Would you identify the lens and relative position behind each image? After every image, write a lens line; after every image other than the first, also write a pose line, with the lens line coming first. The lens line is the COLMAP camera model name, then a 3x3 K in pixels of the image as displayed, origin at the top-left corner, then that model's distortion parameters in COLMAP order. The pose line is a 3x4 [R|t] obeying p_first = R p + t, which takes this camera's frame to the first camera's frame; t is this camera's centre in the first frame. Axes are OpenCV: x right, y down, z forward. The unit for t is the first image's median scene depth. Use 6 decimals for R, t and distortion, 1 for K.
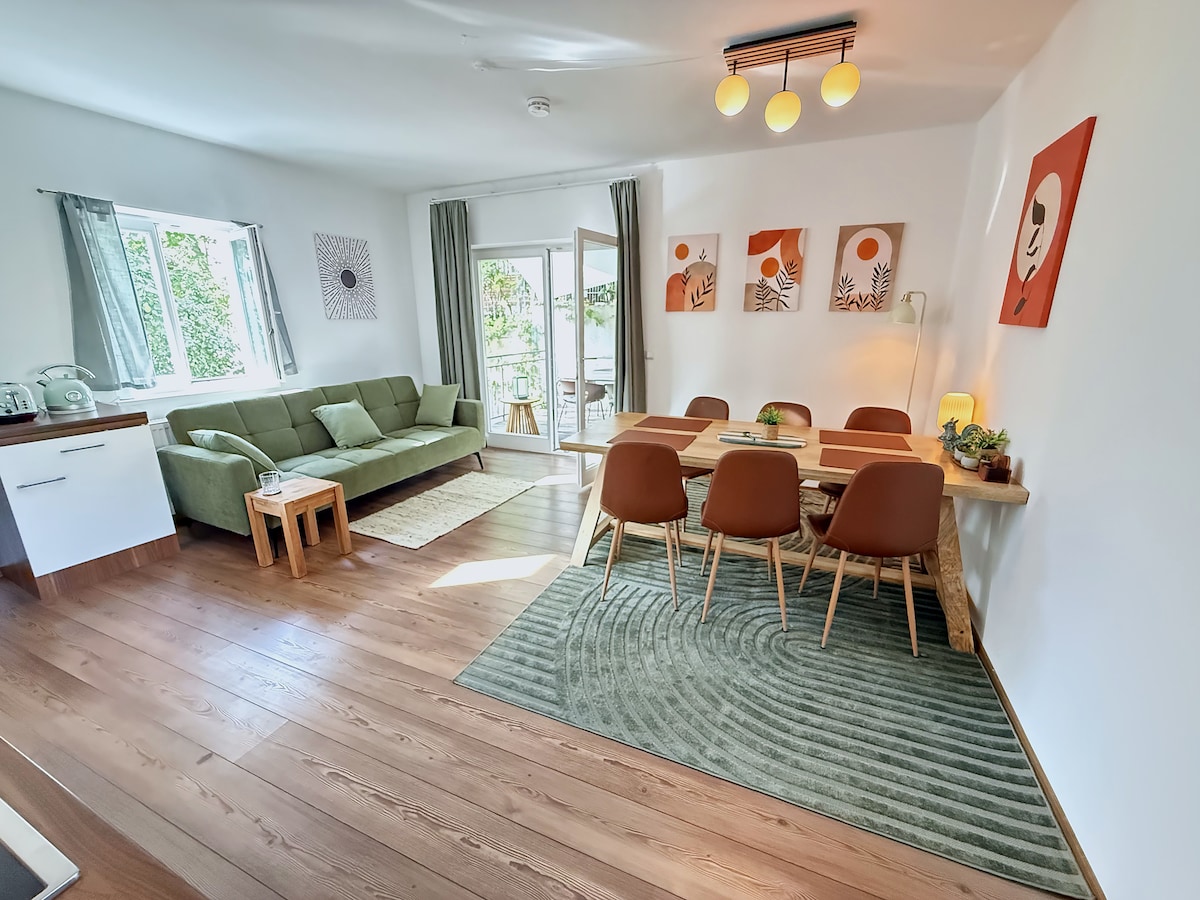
lens RADIAL K [[482.9, 0, 600.0], [0, 482.9, 450.0], [0, 0, 1]] dist [-0.000870, 0.000562]
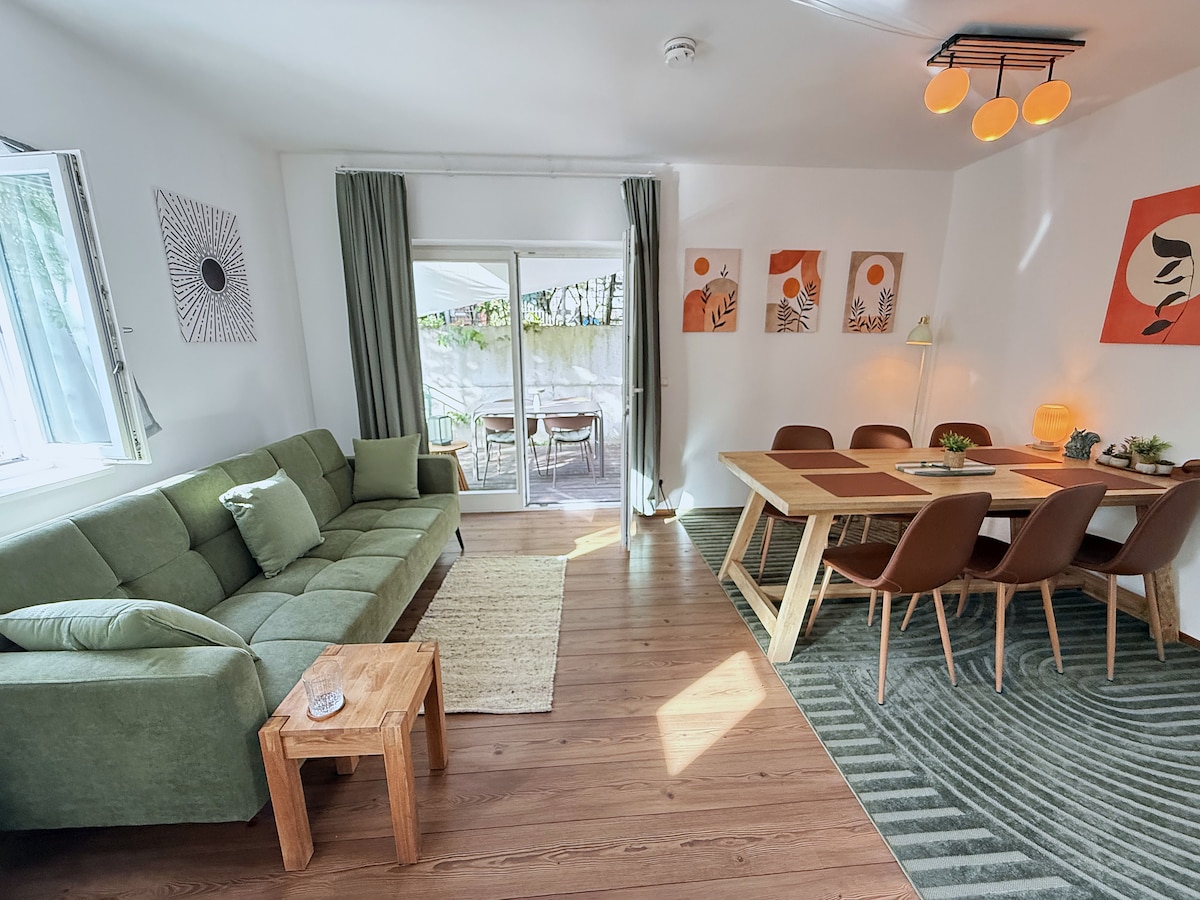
lens RADIAL K [[482.9, 0, 600.0], [0, 482.9, 450.0], [0, 0, 1]] dist [-0.000870, 0.000562]
pose [[0.884636, -0.105552, 0.454178, -0.459532], [0.125547, 0.991989, -0.013996, -0.087137], [-0.449062, 0.069402, 0.890801, 0.323760]]
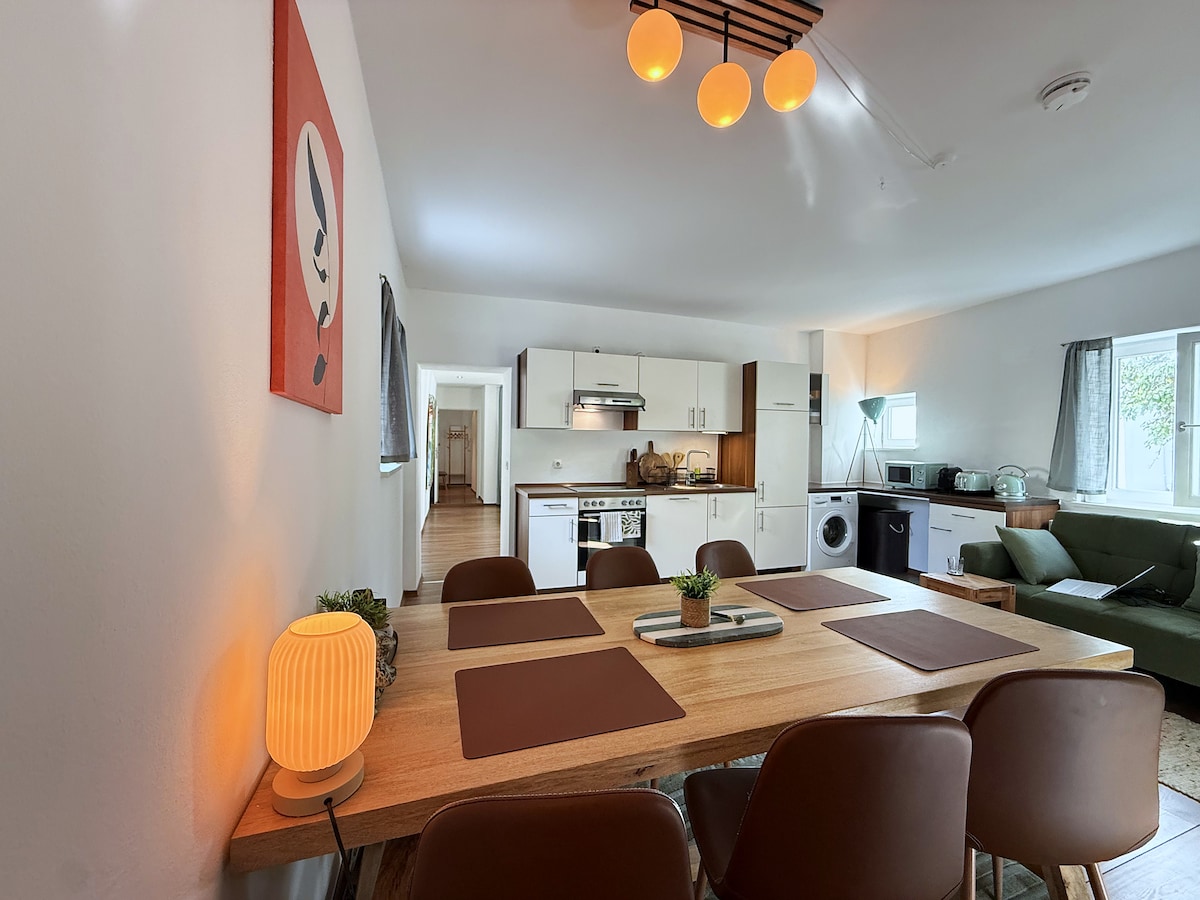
lens RADIAL K [[482.9, 0, 600.0], [0, 482.9, 450.0], [0, 0, 1]] dist [-0.000870, 0.000562]
pose [[-0.725225, 0.002083, -0.688509, 0.541452], [-0.193991, 0.958864, 0.207236, -0.200706], [0.660618, 0.283858, -0.694988, 0.844800]]
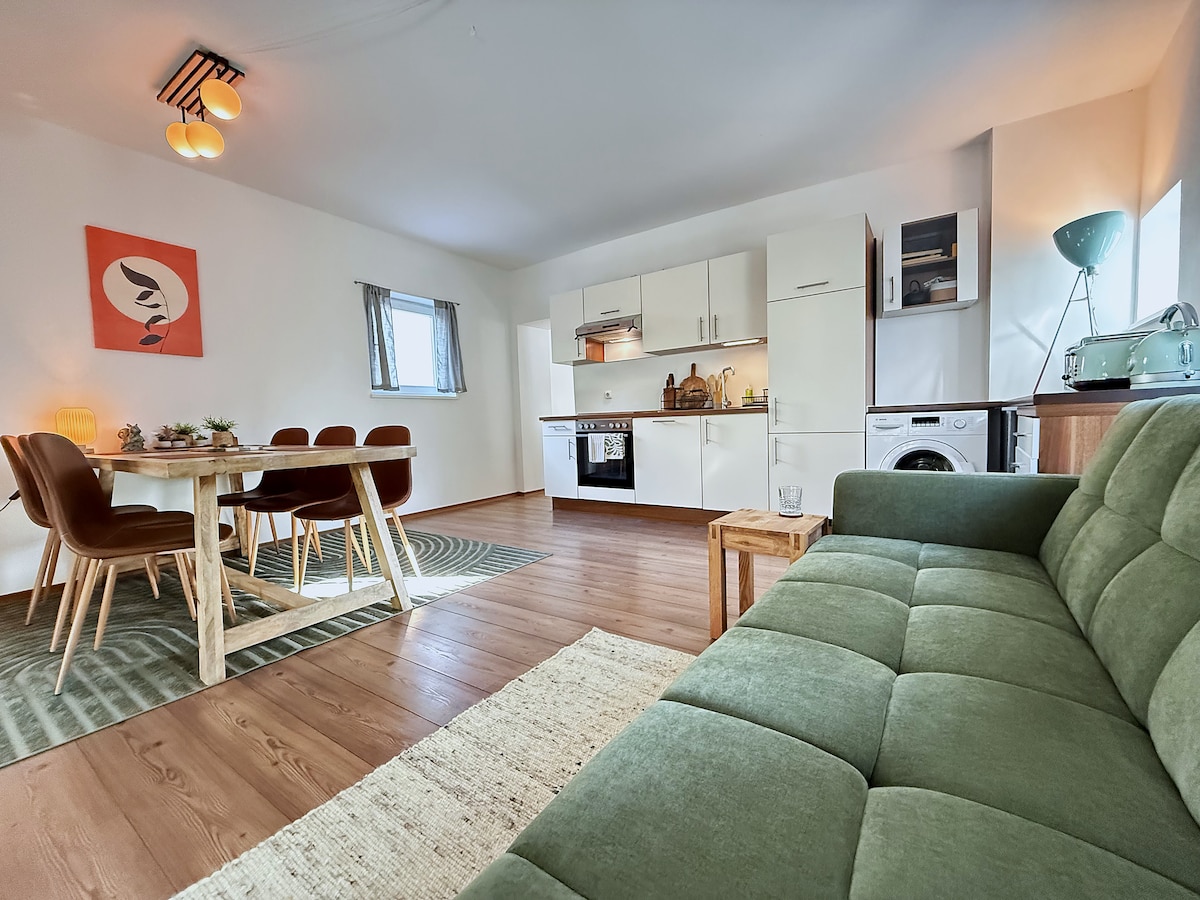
lens RADIAL K [[480.6, 0, 597.6], [0, 480.6, 450.6], [0, 0, 1]] dist [-0.001343, 0.000185]
pose [[-0.979817, 0.023986, 0.198451, -0.400995], [0.088474, 0.942275, 0.322939, -0.180944], [-0.179249, 0.333979, -0.925380, 1.205767]]
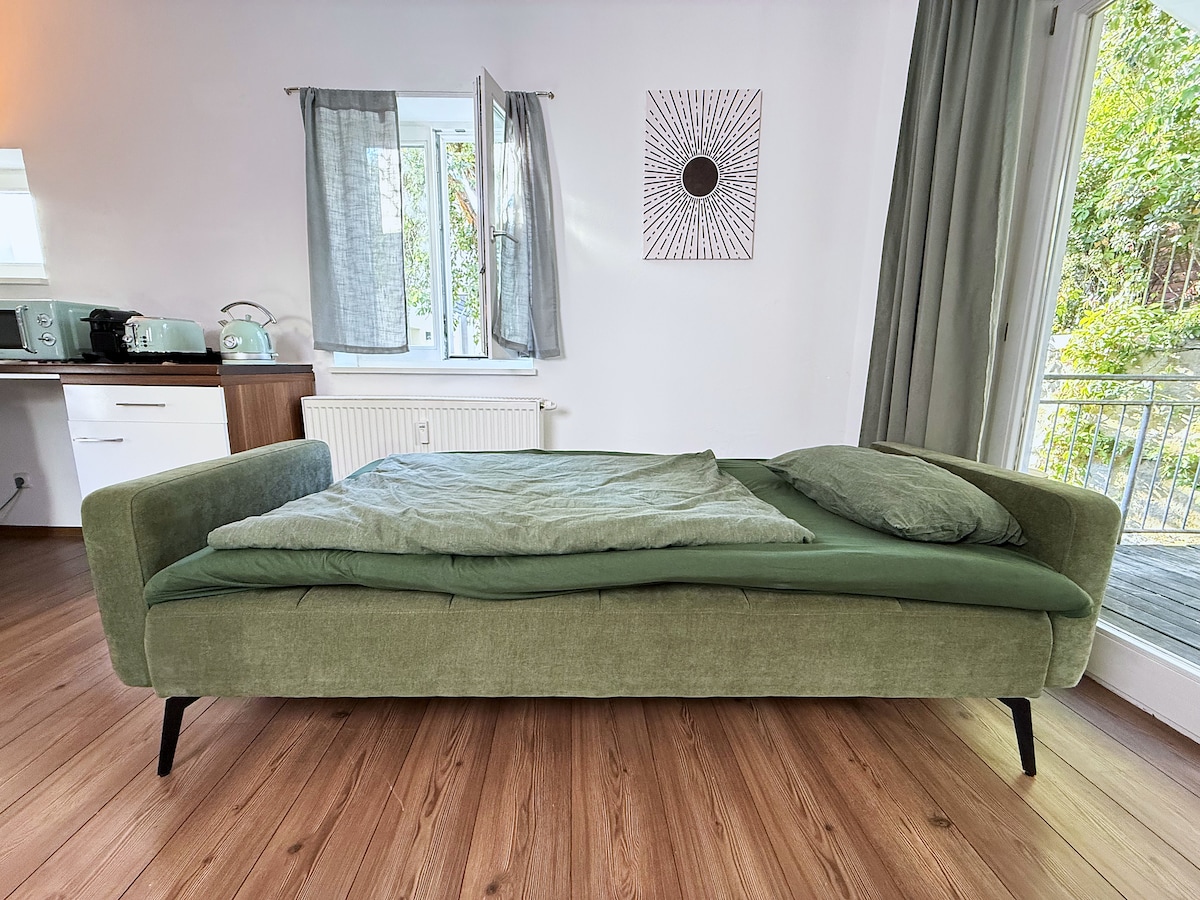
lens RADIAL K [[480.6, 0, 597.6], [0, 480.6, 450.6], [0, 0, 1]] dist [-0.001343, 0.000185]
pose [[0.434106, 0.168404, -0.884981, -0.099426], [-0.252486, 0.965743, 0.059922, -0.101759], [0.864756, 0.197433, 0.461755, 0.861284]]
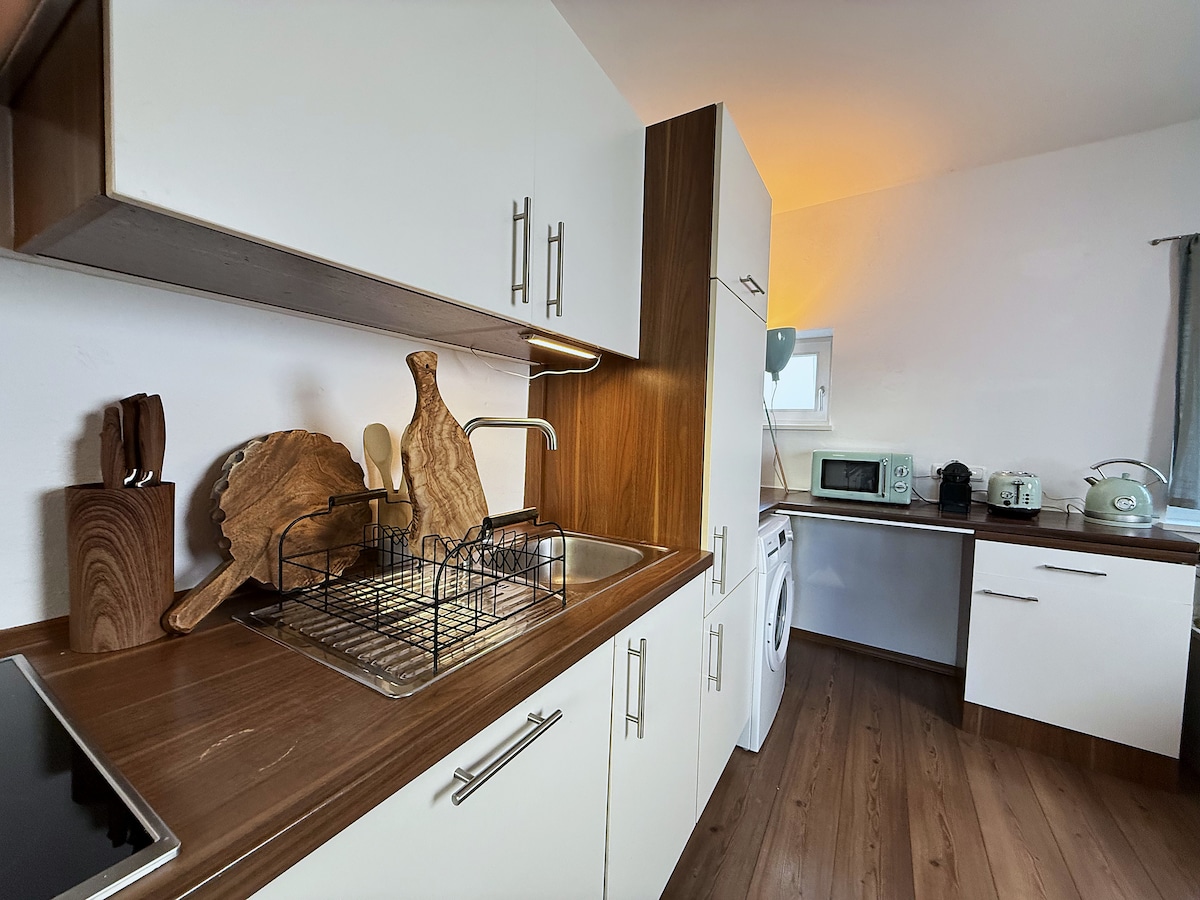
lens RADIAL K [[480.6, 0, 597.6], [0, 480.6, 450.6], [0, 0, 1]] dist [-0.001343, 0.000185]
pose [[-0.132662, 0.036514, -0.990488, -0.195176], [-0.292041, 0.953518, 0.074266, -0.013208], [0.947160, 0.299115, -0.115832, 0.251970]]
